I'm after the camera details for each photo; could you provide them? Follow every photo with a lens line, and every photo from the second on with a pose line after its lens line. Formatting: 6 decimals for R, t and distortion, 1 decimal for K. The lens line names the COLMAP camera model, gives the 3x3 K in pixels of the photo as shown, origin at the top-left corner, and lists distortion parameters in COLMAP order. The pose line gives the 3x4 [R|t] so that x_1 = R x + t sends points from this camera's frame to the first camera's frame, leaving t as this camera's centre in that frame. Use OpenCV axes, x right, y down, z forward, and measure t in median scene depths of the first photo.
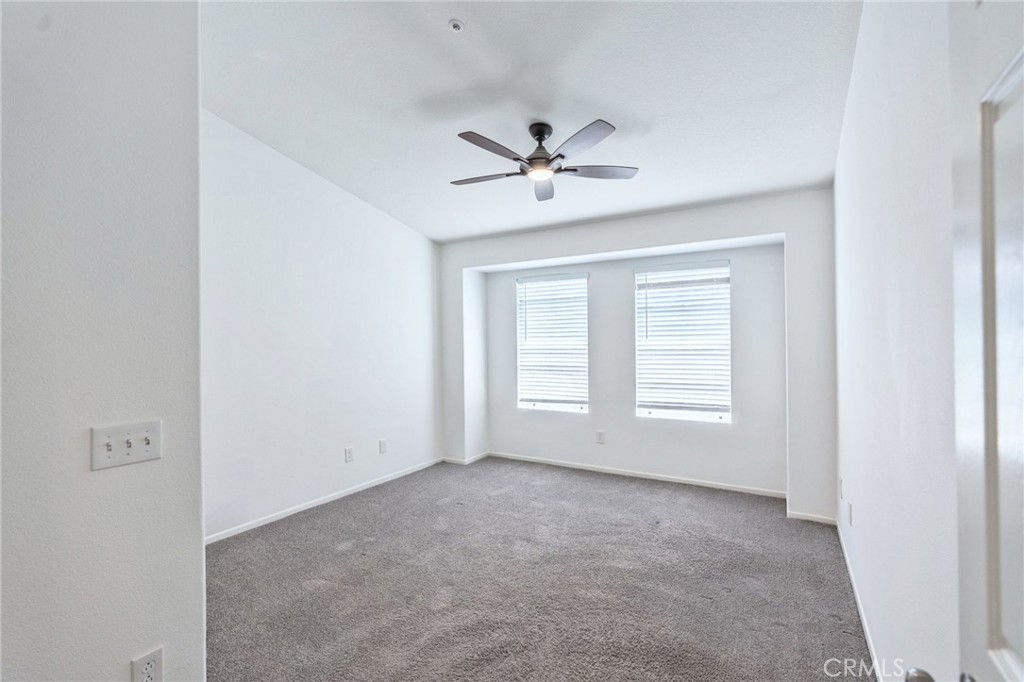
lens RADIAL K [[461.1, 0, 512.5], [0, 461.1, 339.8], [0, 0, 1]] dist [-0.017690, 0.007267]
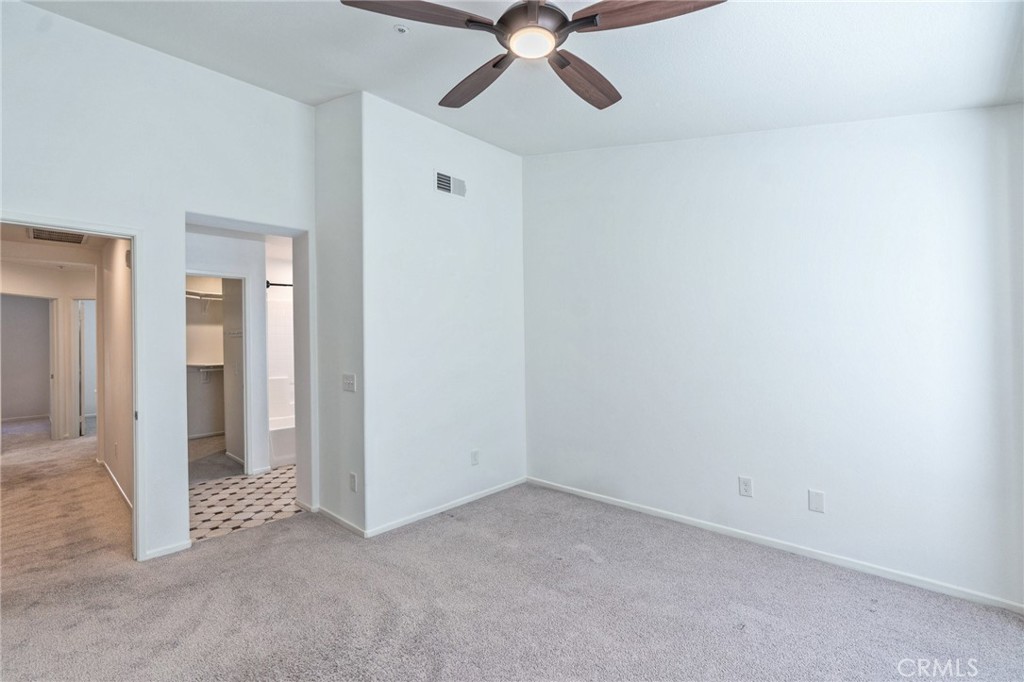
lens RADIAL K [[461.1, 0, 512.5], [0, 461.1, 339.8], [0, 0, 1]] dist [-0.017690, 0.007267]
pose [[-0.198308, 0.020614, -0.979923, 0.509408], [0.013485, 0.999742, 0.018302, -0.010660], [0.980047, -0.009585, -0.198535, 0.881339]]
